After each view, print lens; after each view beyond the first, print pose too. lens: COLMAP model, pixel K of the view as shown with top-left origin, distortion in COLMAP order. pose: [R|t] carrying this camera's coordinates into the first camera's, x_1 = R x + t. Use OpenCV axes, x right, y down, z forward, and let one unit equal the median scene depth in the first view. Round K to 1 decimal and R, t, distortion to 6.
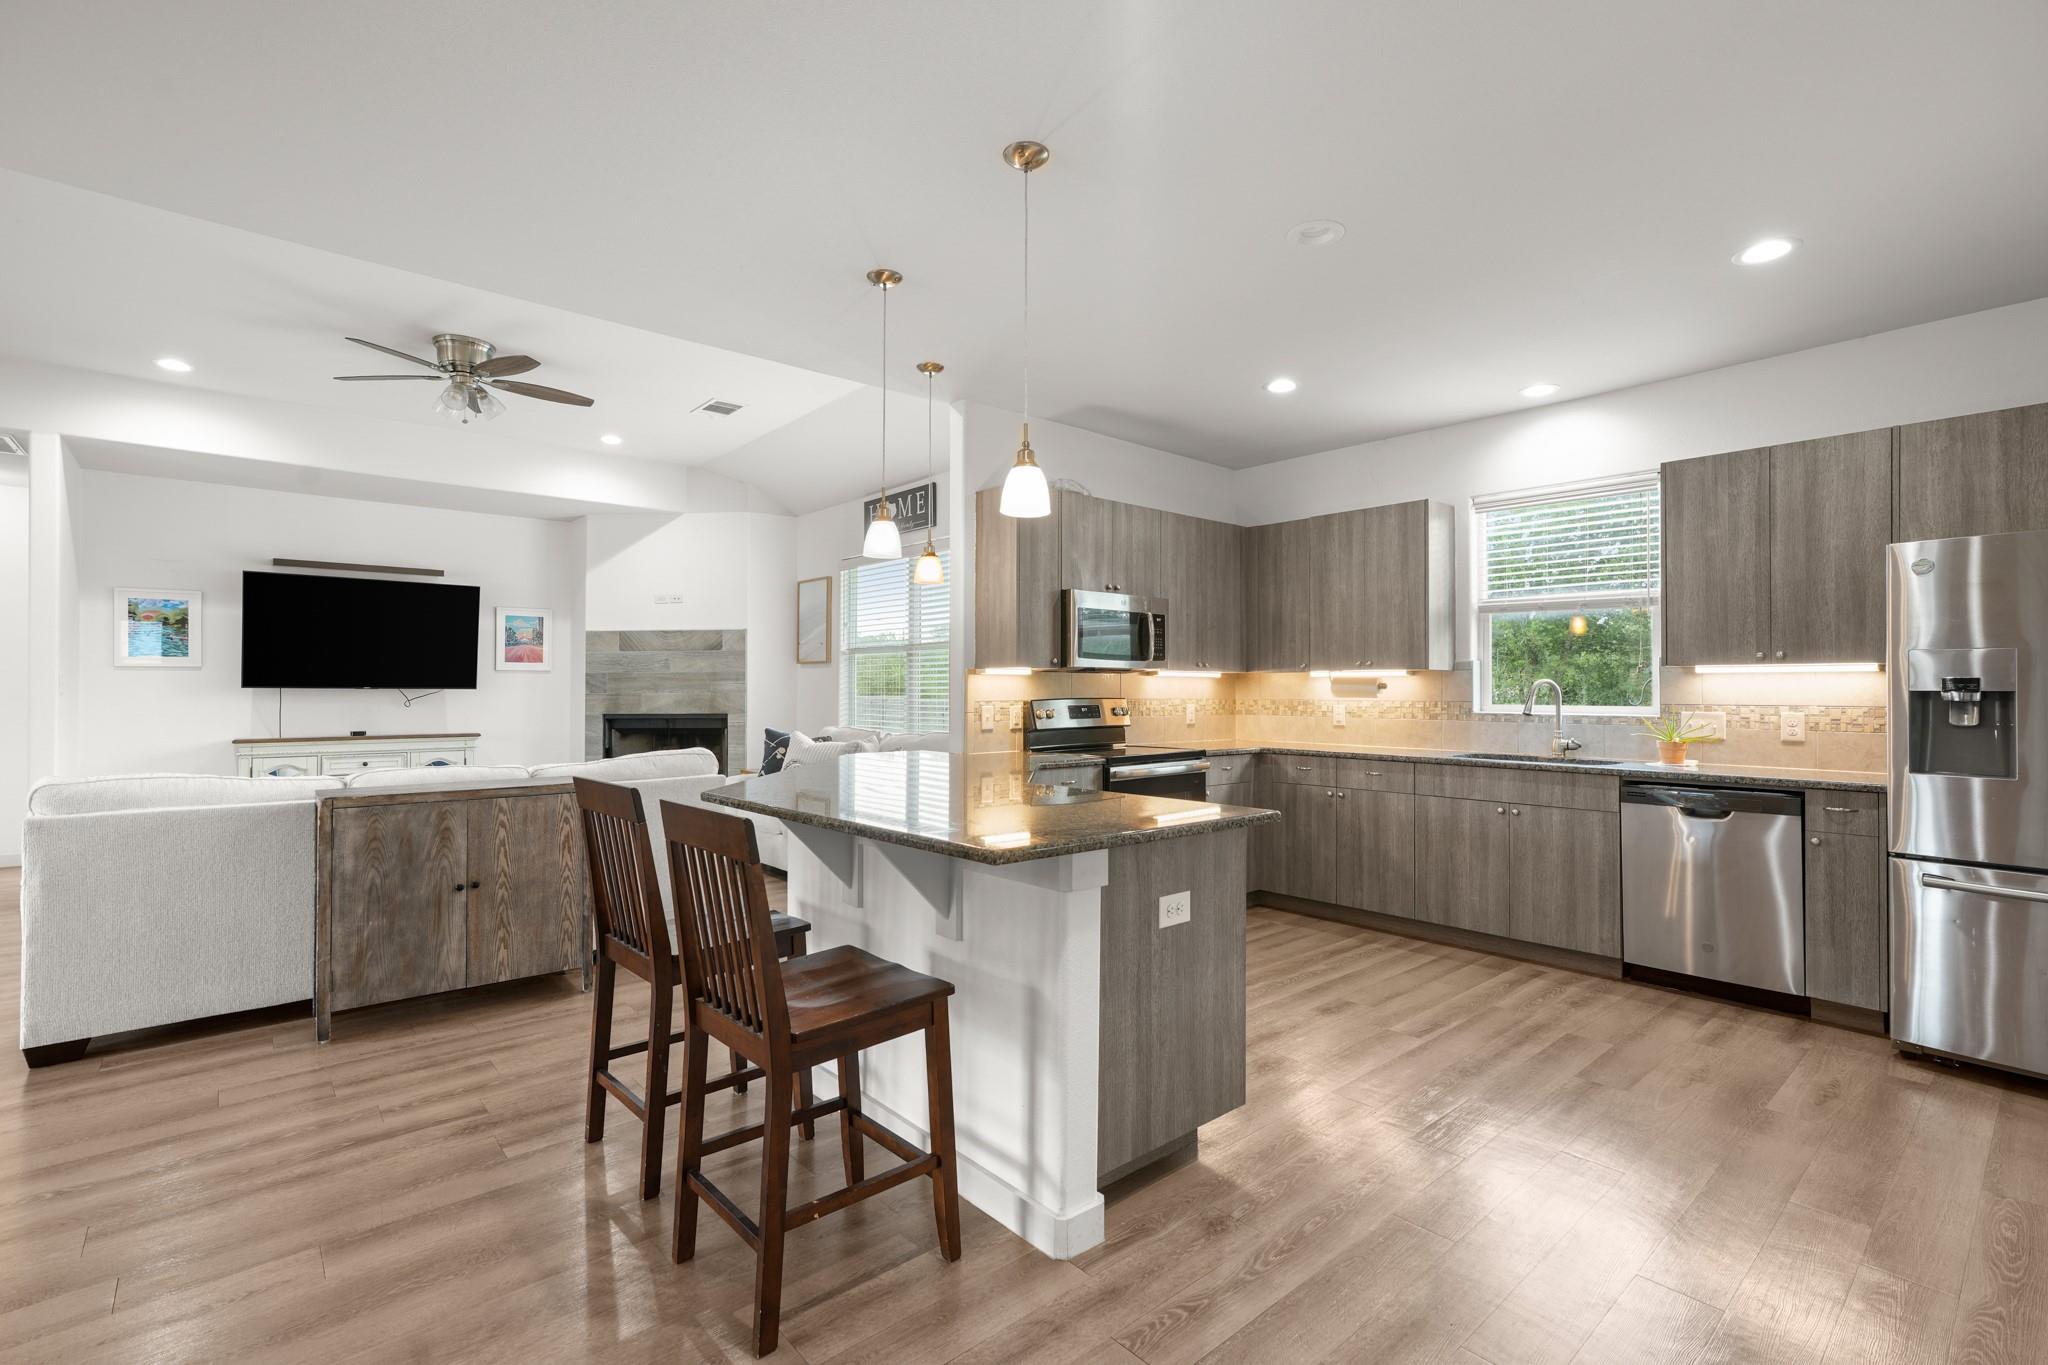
lens RADIAL K [[930.2, 0, 1027.7], [0, 930.2, 679.8], [0, 0, 1]] dist [-0.012382, 0.010997]
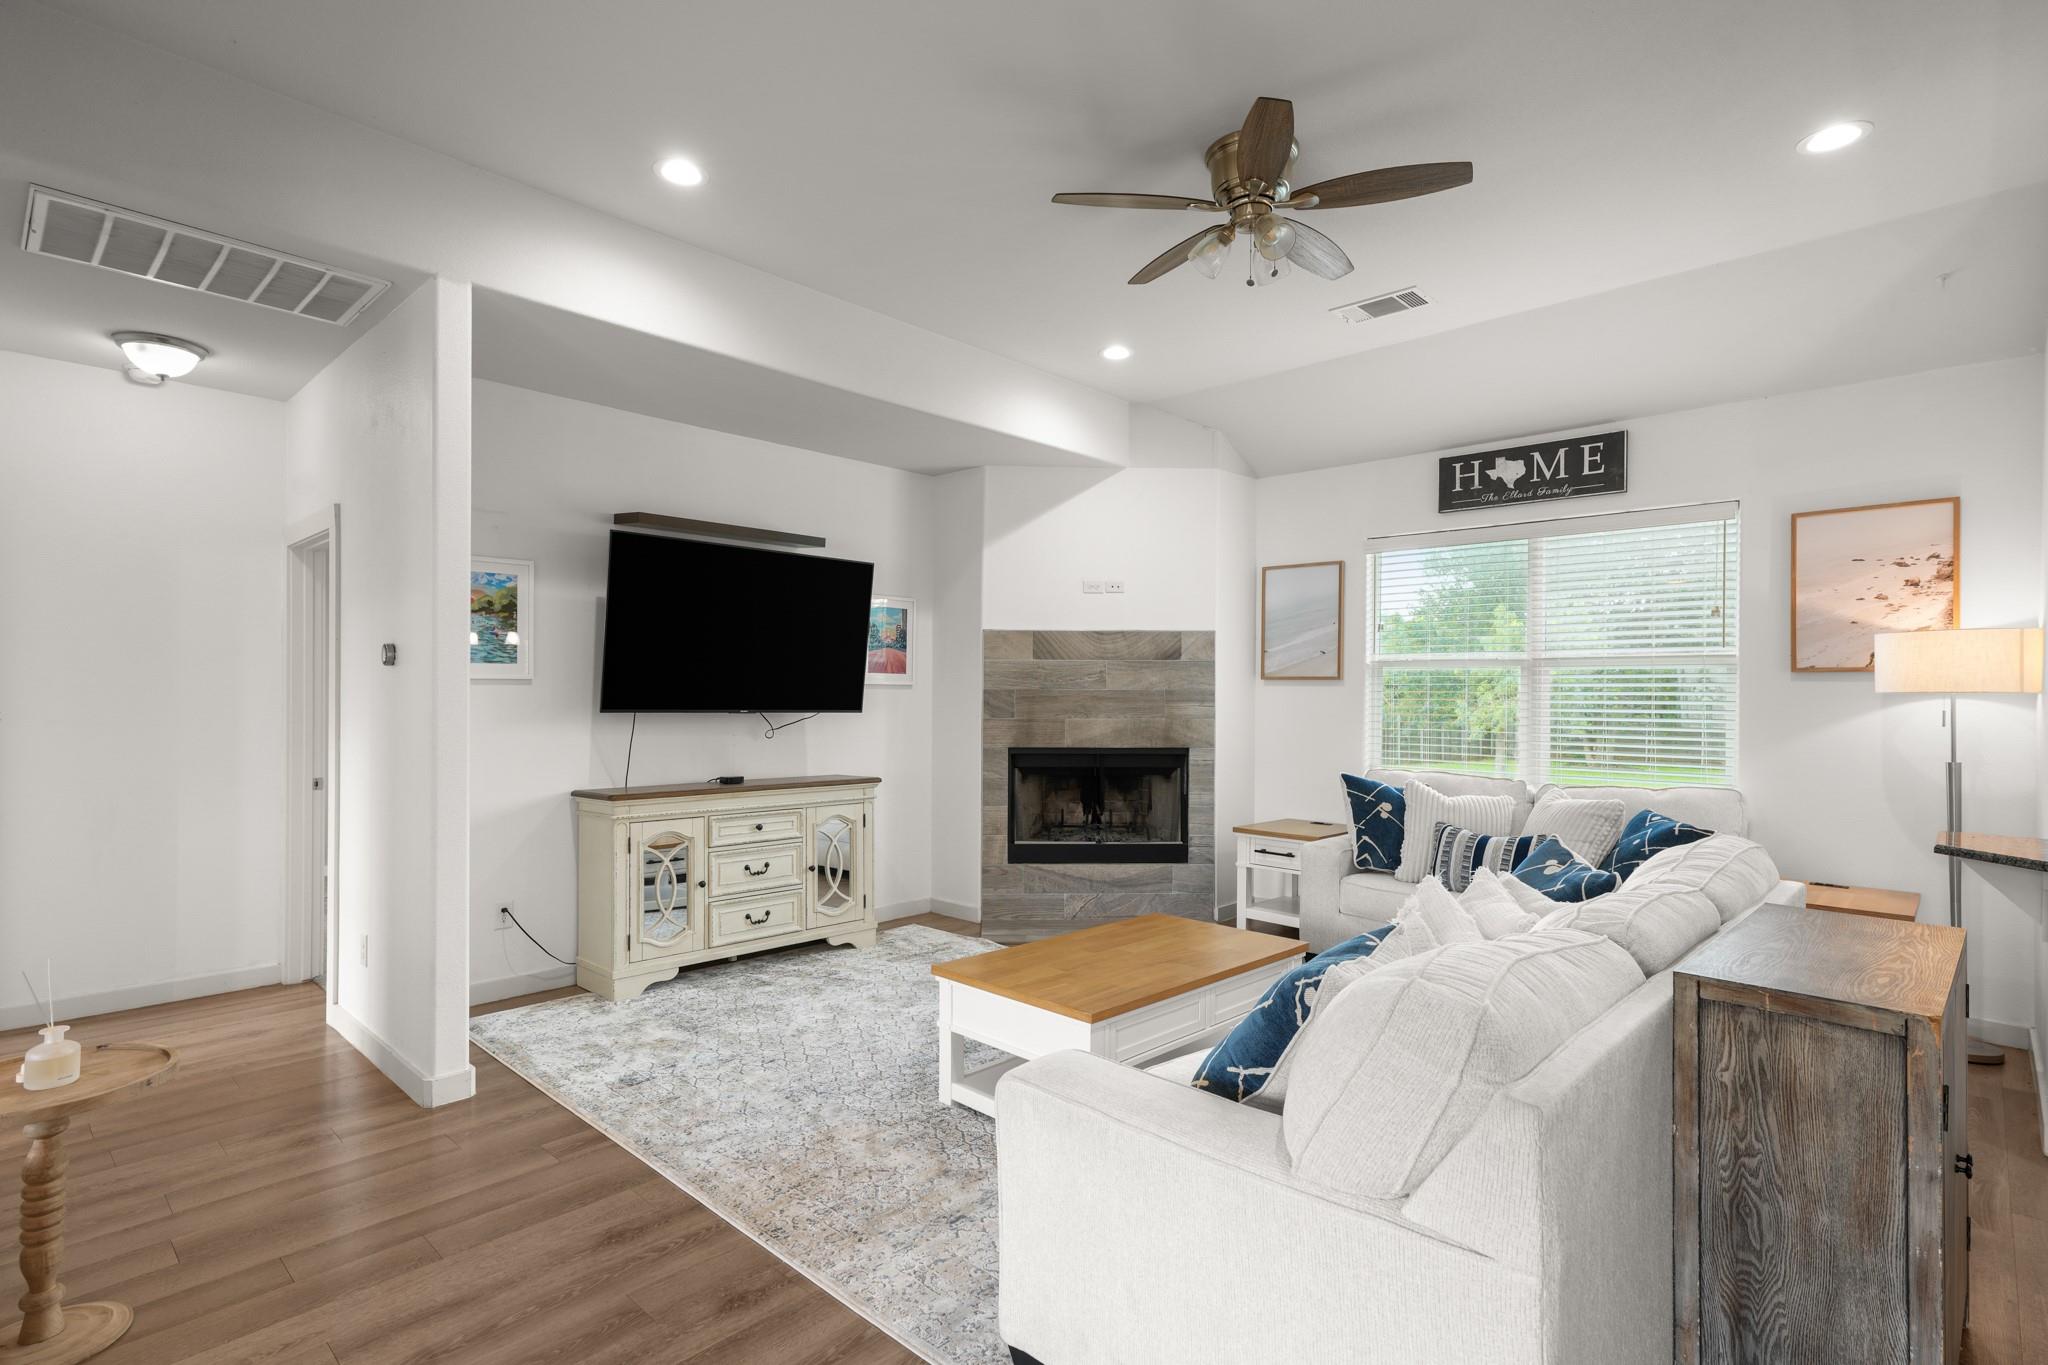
lens RADIAL K [[1004.6, 0, 1023.1], [0, 1004.6, 690.6], [0, 0, 1]] dist [0.005864, 0.009428]
pose [[0.995235, 0.010256, 0.096961, -0.812960], [-0.011063, 0.999908, 0.007795, -0.019687], [-0.096872, -0.008830, 0.995258, 0.363252]]
